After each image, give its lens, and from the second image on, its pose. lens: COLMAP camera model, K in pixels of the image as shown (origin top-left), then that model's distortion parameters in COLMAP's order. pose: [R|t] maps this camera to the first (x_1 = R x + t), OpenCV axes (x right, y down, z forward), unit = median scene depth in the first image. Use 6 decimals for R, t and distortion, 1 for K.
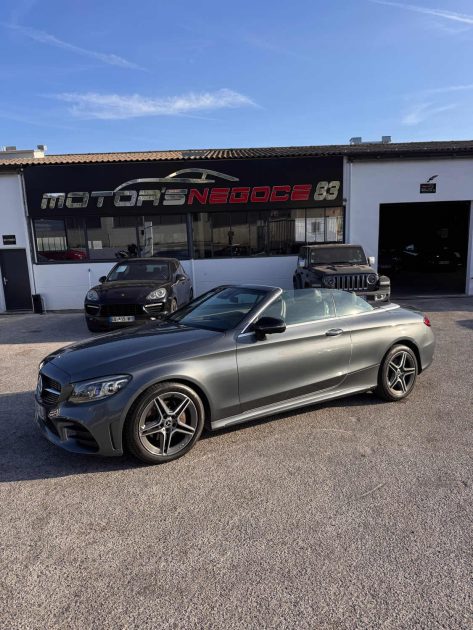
lens RADIAL K [[440.8, 0, 236.5], [0, 440.8, 315.0], [0, 0, 1]] dist [0.061144, -0.102644]
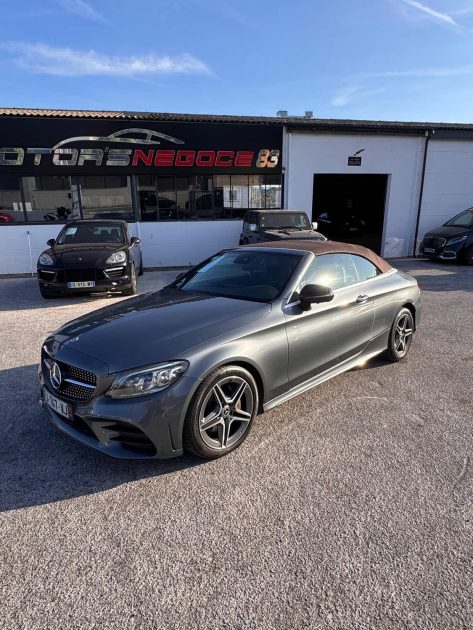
lens RADIAL K [[391.4, 0, 236.5], [0, 391.4, 315.0], [0, 0, 1]] dist [-0.016186, -0.000275]
pose [[0.977663, -0.033718, 0.207456, -0.106858], [0.012431, 0.994596, 0.103072, -0.007818], [-0.209811, -0.098191, 0.972799, 0.102921]]
